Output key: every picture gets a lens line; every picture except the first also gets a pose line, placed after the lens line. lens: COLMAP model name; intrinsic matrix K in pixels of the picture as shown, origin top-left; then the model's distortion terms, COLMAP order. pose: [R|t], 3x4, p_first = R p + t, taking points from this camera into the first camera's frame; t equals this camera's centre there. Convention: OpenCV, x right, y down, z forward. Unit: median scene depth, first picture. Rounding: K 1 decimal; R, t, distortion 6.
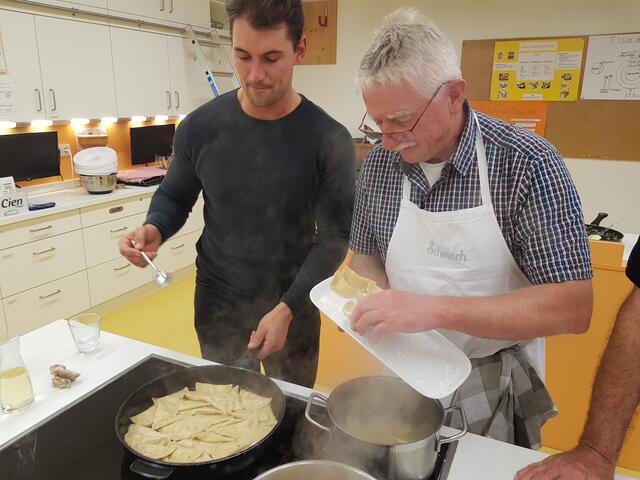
lens RADIAL K [[508.5, 0, 303.9], [0, 508.5, 234.0], [0, 0, 1]] dist [0.034919, -0.063249]
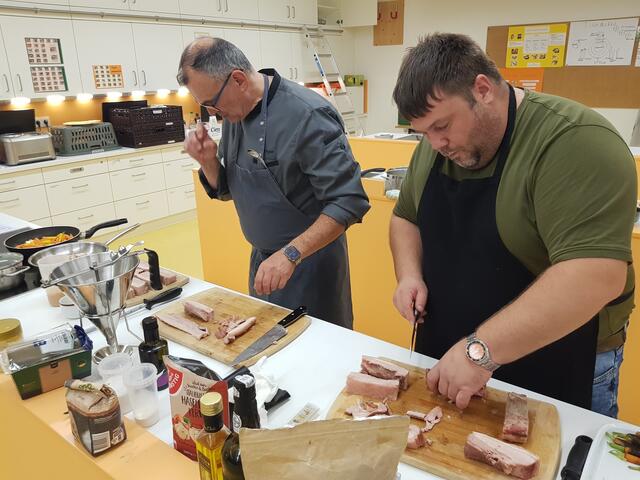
lens RADIAL K [[508.5, 0, 318.6], [0, 508.5, 235.1], [0, 0, 1]] dist [0.034919, -0.063249]
pose [[0.986018, 0.026928, -0.164447, 0.095347], [-0.017624, 0.998174, 0.057774, 0.146838], [0.165703, -0.054068, 0.984693, -0.576931]]
